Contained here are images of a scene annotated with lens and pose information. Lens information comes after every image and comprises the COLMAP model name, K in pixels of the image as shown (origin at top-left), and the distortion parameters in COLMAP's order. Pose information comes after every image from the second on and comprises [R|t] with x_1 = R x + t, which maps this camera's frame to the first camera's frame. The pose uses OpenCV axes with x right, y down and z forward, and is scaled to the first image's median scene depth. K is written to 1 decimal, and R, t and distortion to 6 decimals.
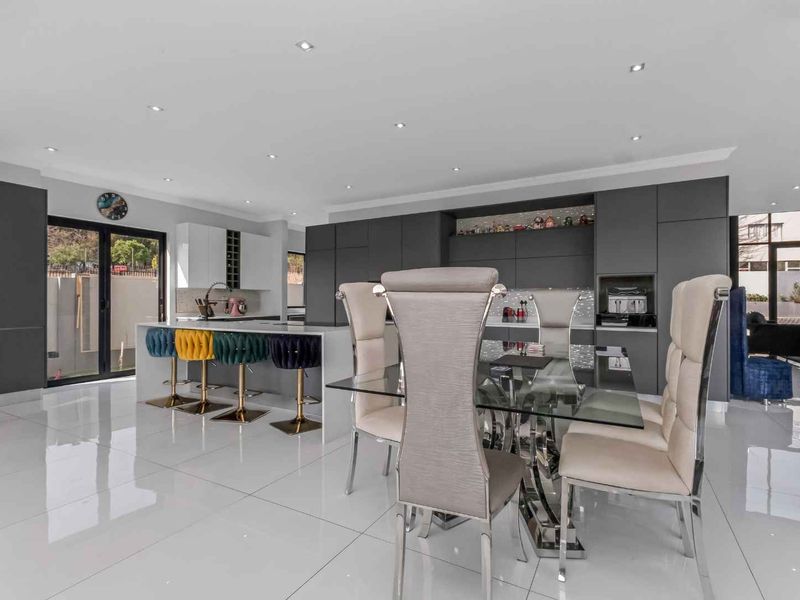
lens RADIAL K [[418.2, 0, 400.0], [0, 418.2, 300.0], [0, 0, 1]] dist [-0.003290, -0.000828]
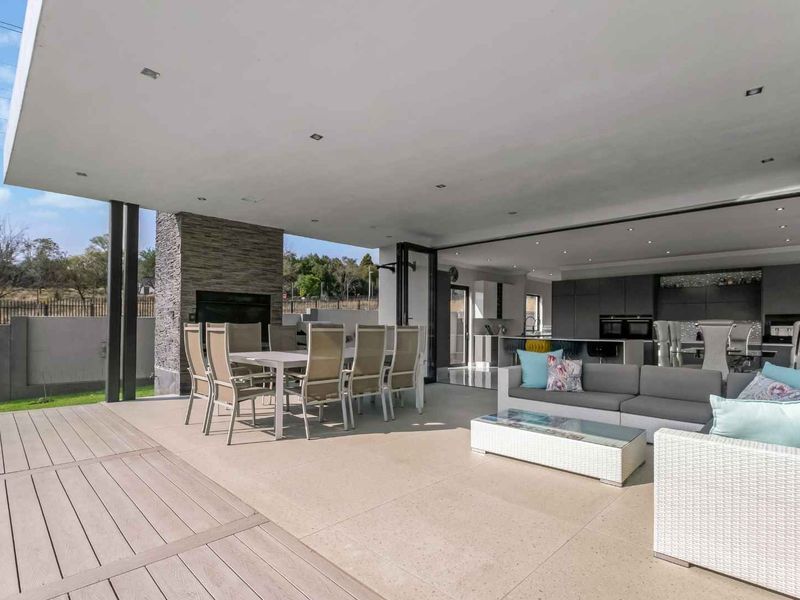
lens RADIAL K [[409.6, 0, 399.1], [0, 409.6, 323.6], [0, 0, 1]] dist [0.000277, 0.000252]
pose [[0.984417, 0.006453, -0.175733, -0.584370], [-0.004929, 0.999946, 0.009110, -0.022739], [0.175782, -0.008101, 0.984396, -0.752747]]
